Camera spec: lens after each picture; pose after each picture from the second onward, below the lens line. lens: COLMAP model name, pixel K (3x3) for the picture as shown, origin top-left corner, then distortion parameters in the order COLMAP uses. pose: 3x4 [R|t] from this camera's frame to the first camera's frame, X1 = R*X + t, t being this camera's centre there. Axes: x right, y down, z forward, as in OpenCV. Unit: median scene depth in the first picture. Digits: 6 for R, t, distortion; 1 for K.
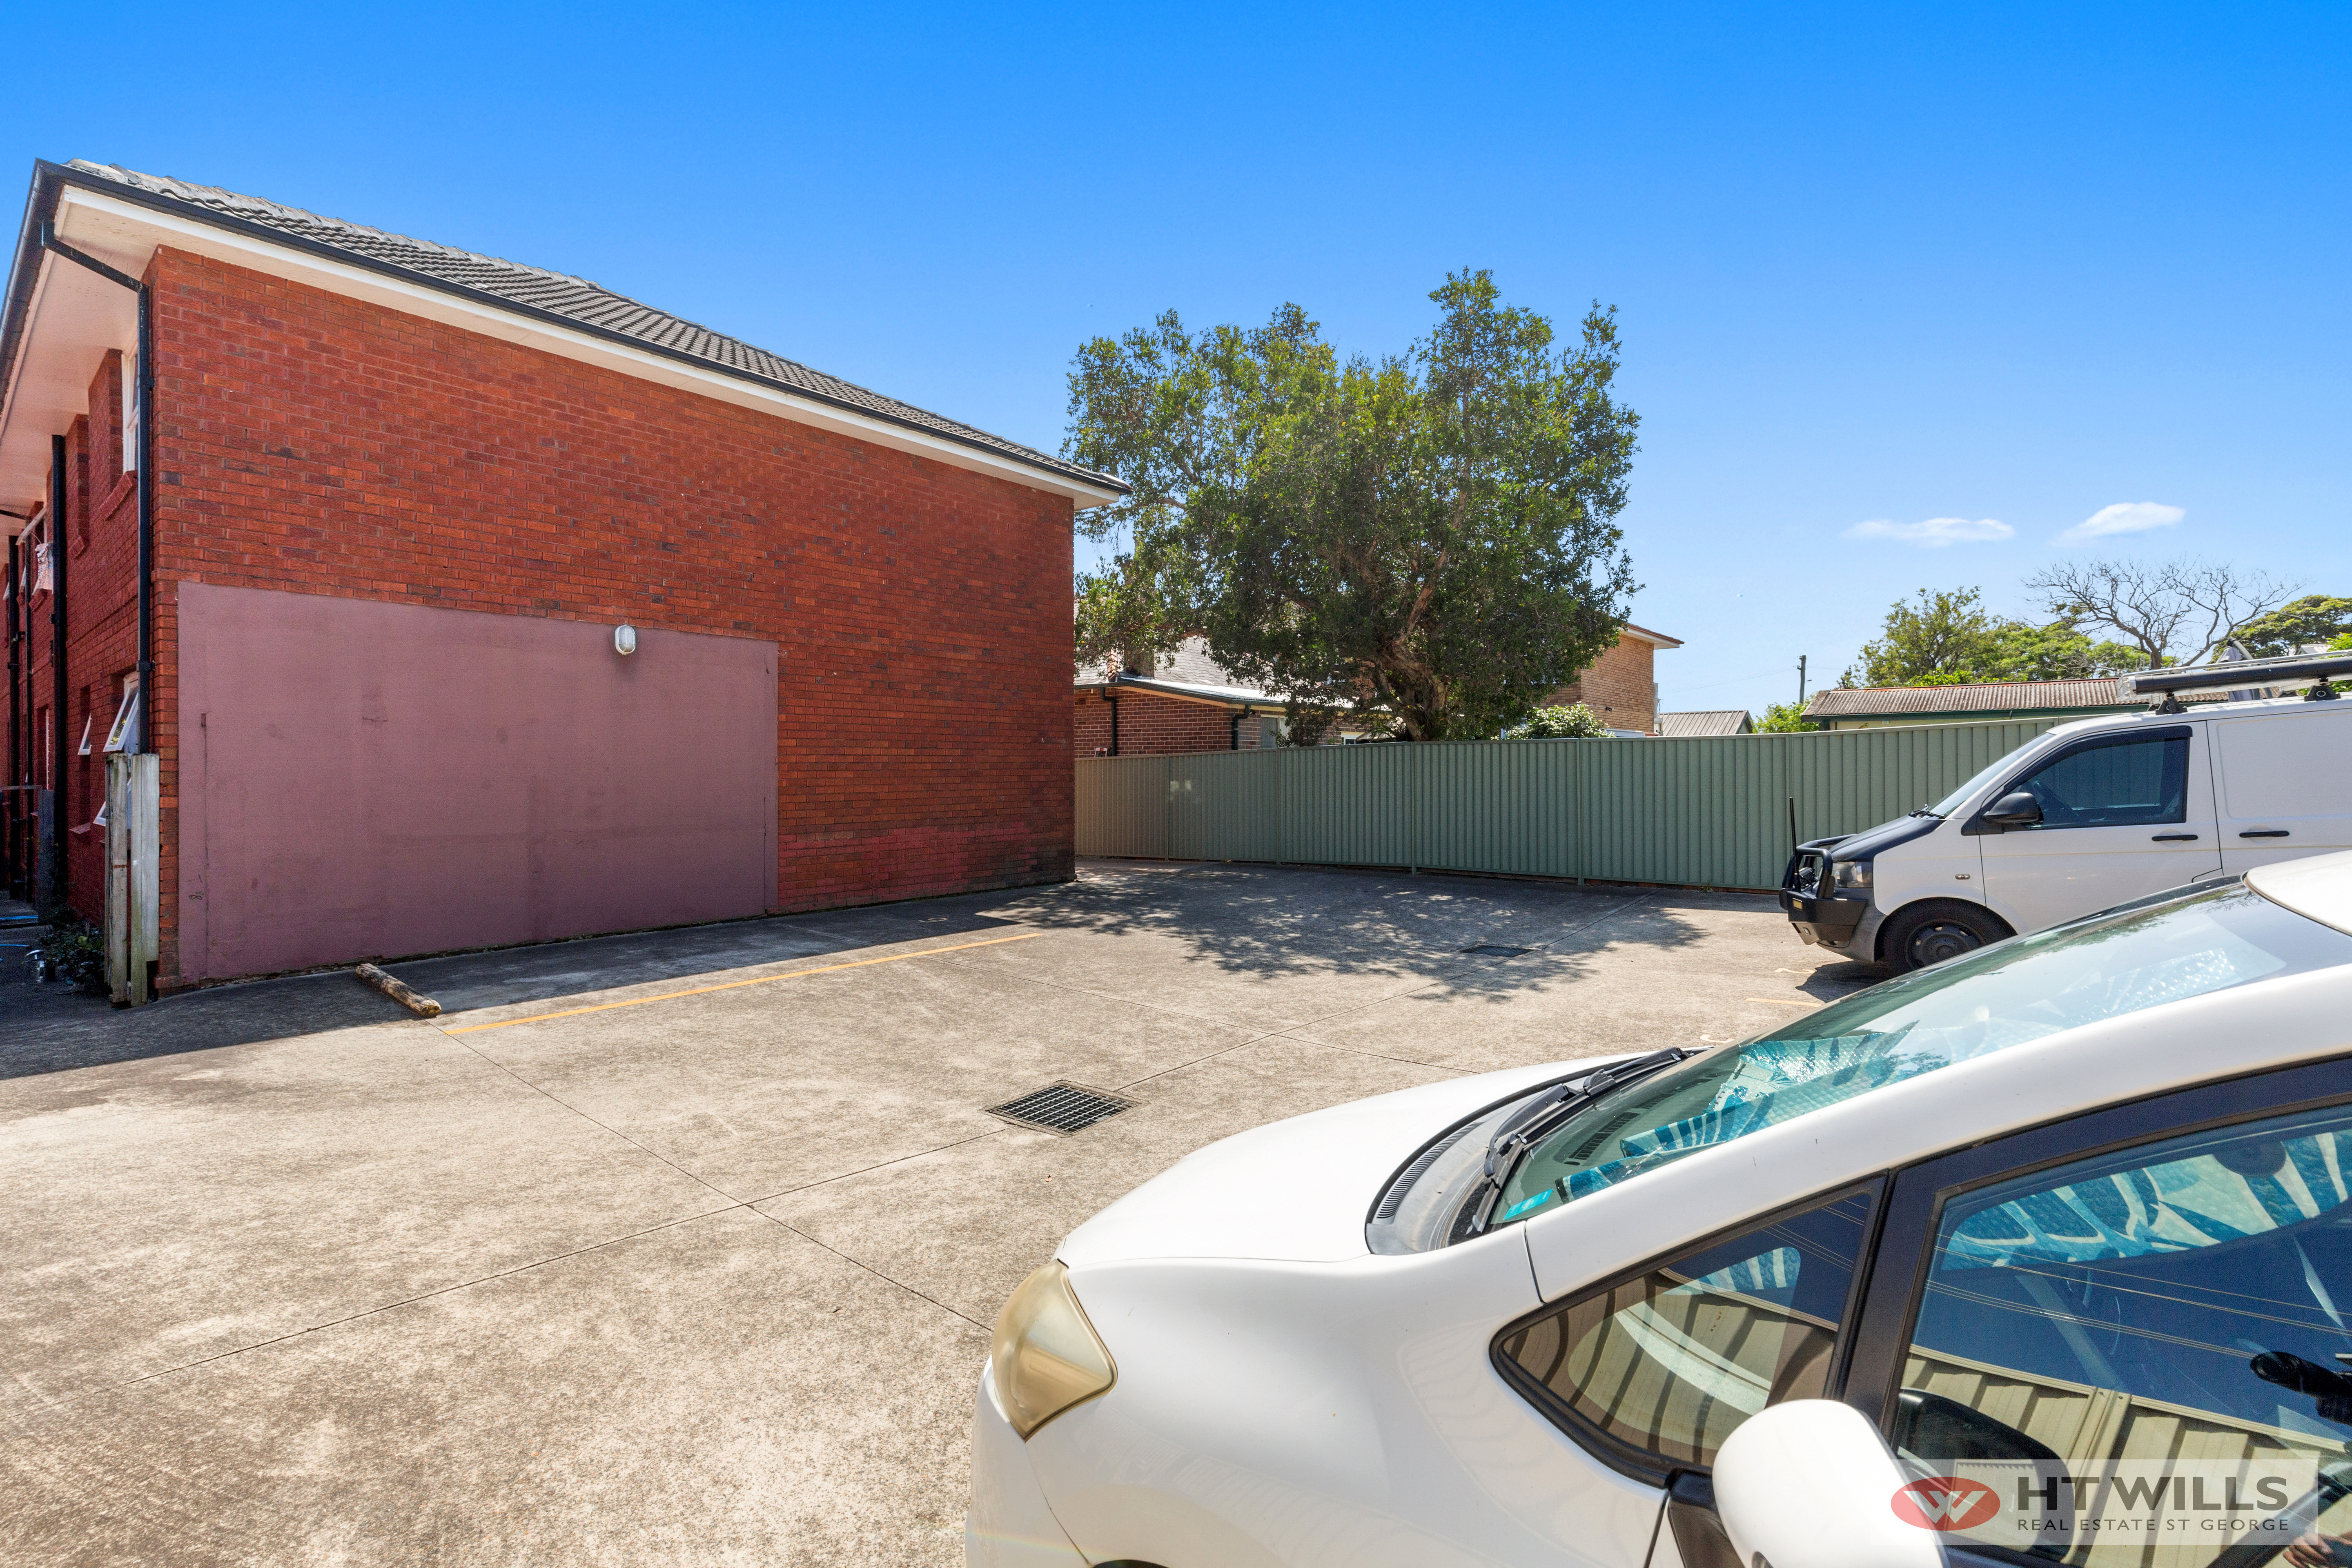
lens RADIAL K [[1070.3, 0, 1177.1], [0, 1070.3, 760.2], [0, 0, 1]] dist [-0.000614, -0.000179]
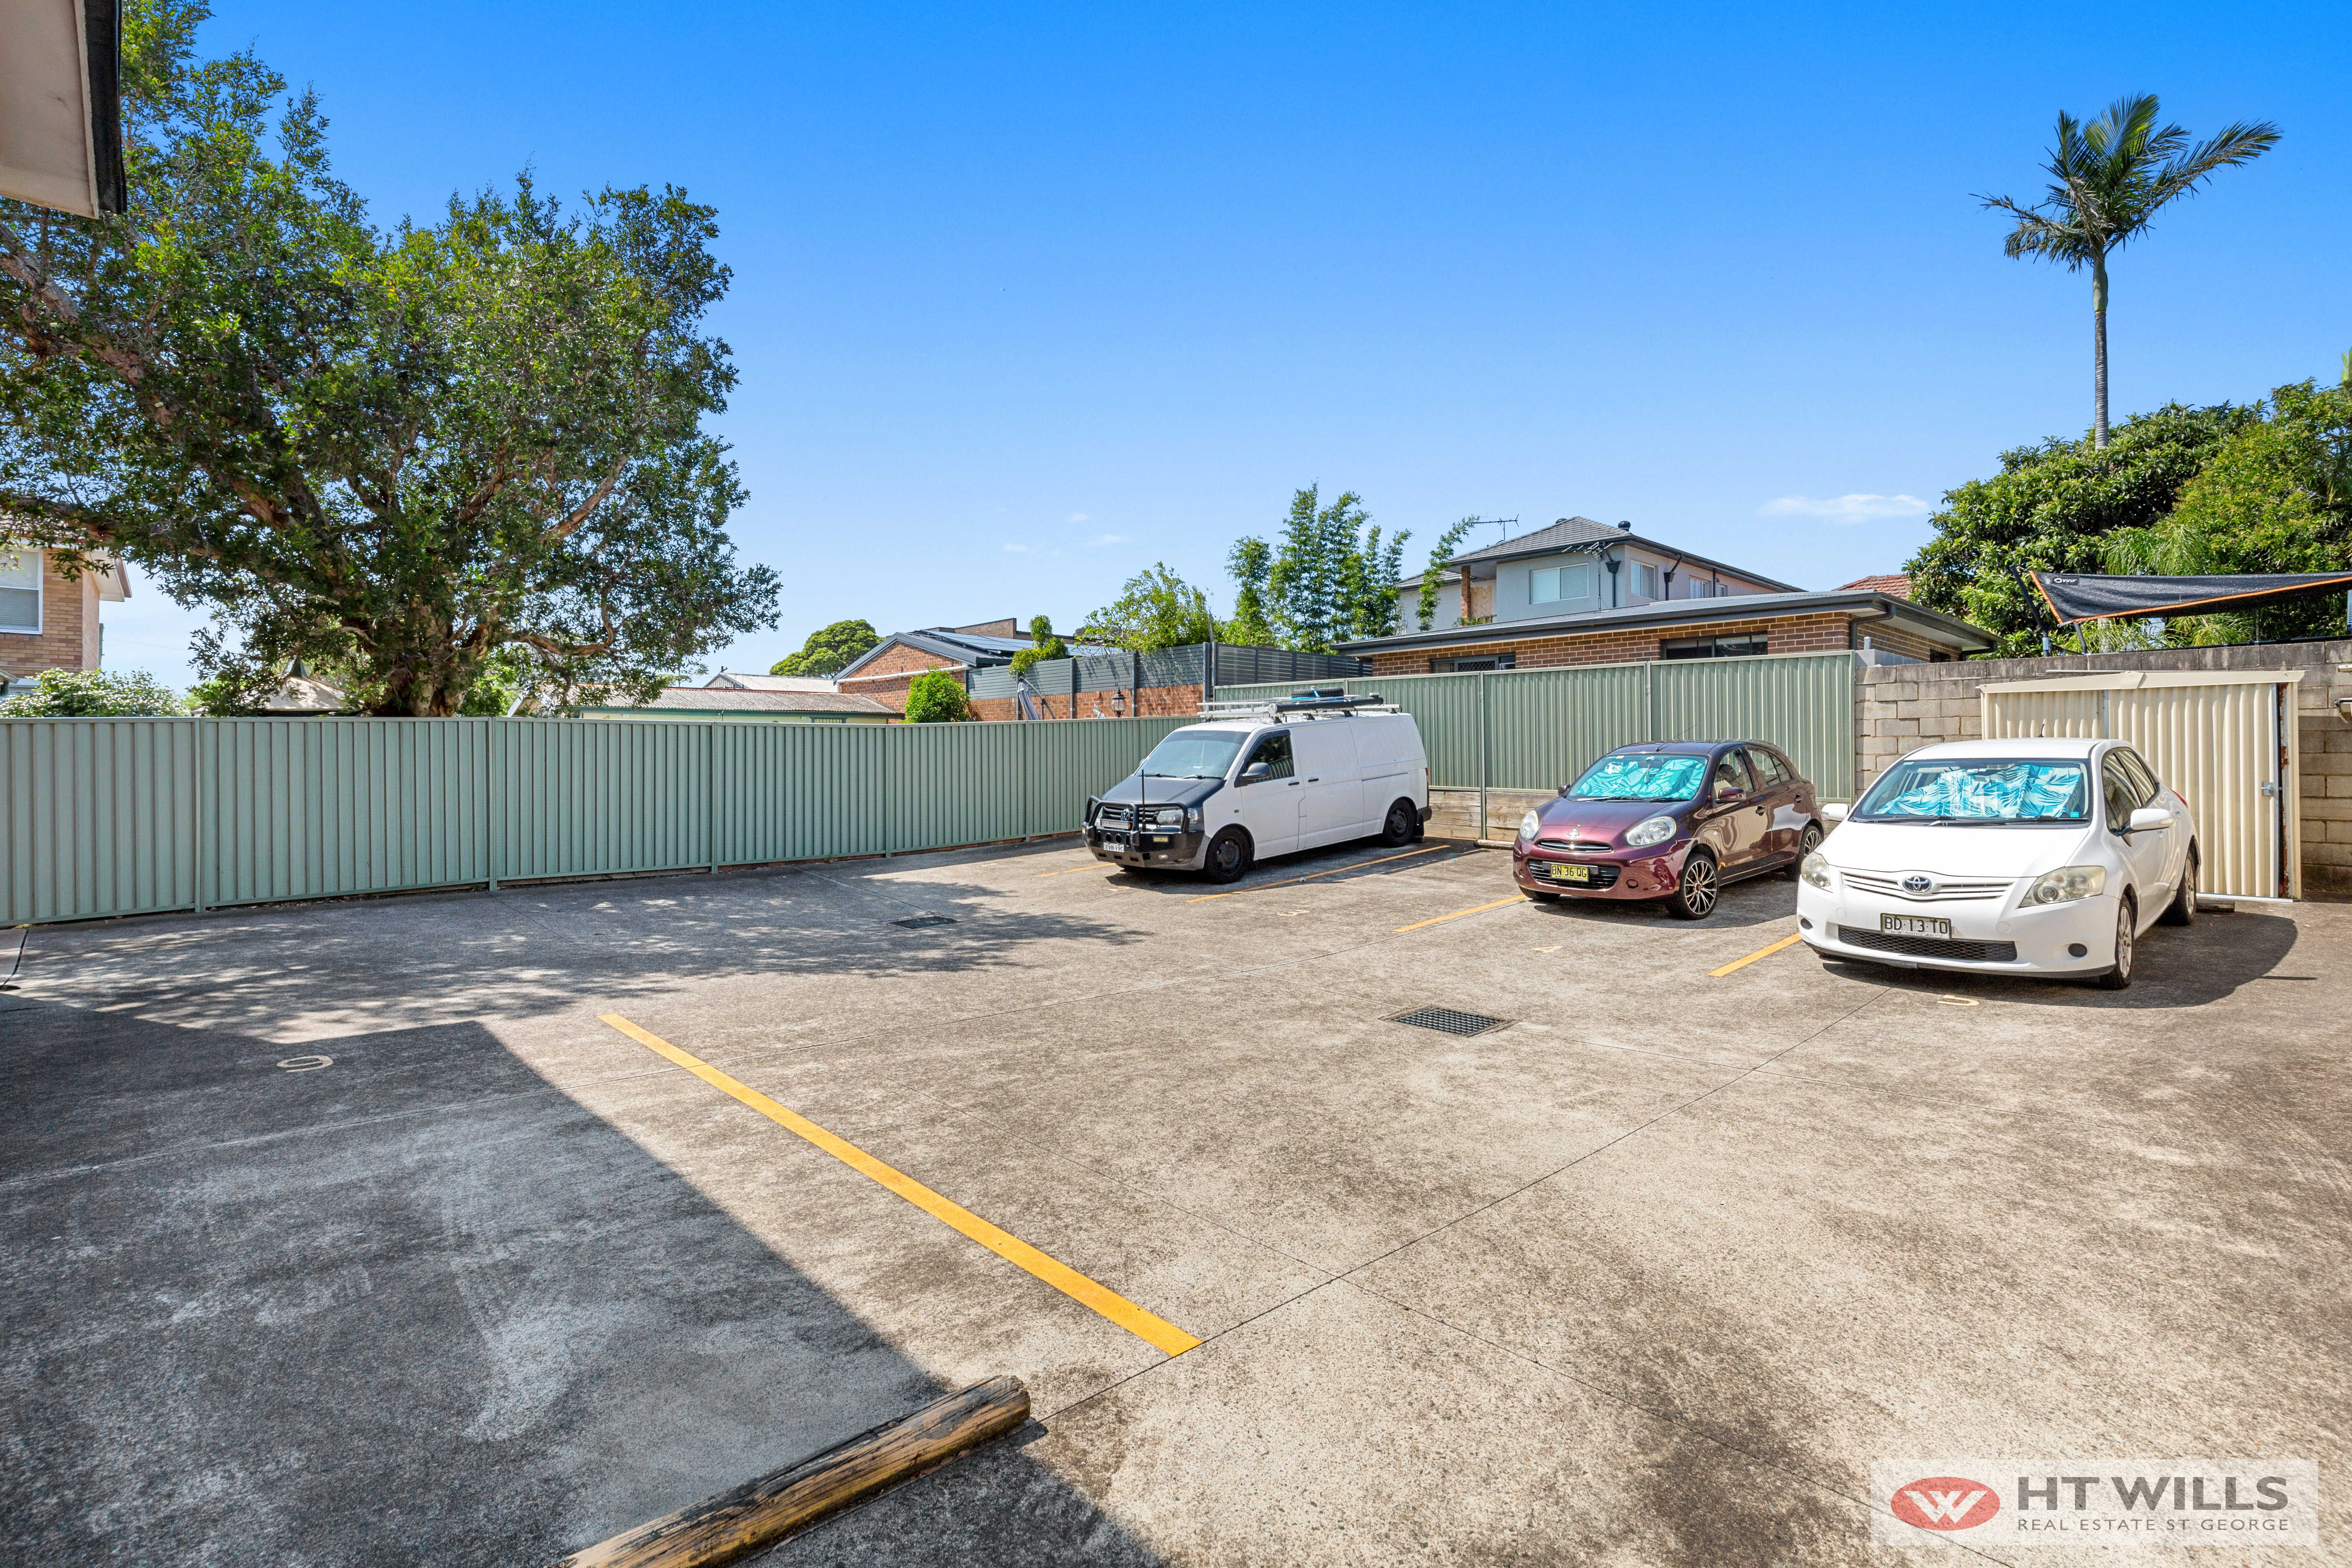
lens RADIAL K [[1070.3, 0, 1177.1], [0, 1070.3, 760.2], [0, 0, 1]] dist [-0.000614, -0.000179]
pose [[0.114677, -0.000529, 0.993403, -1.685768], [-0.000229, 1.000000, 0.000559, 0.039182], [-0.993403, -0.000291, 0.114677, 1.472157]]
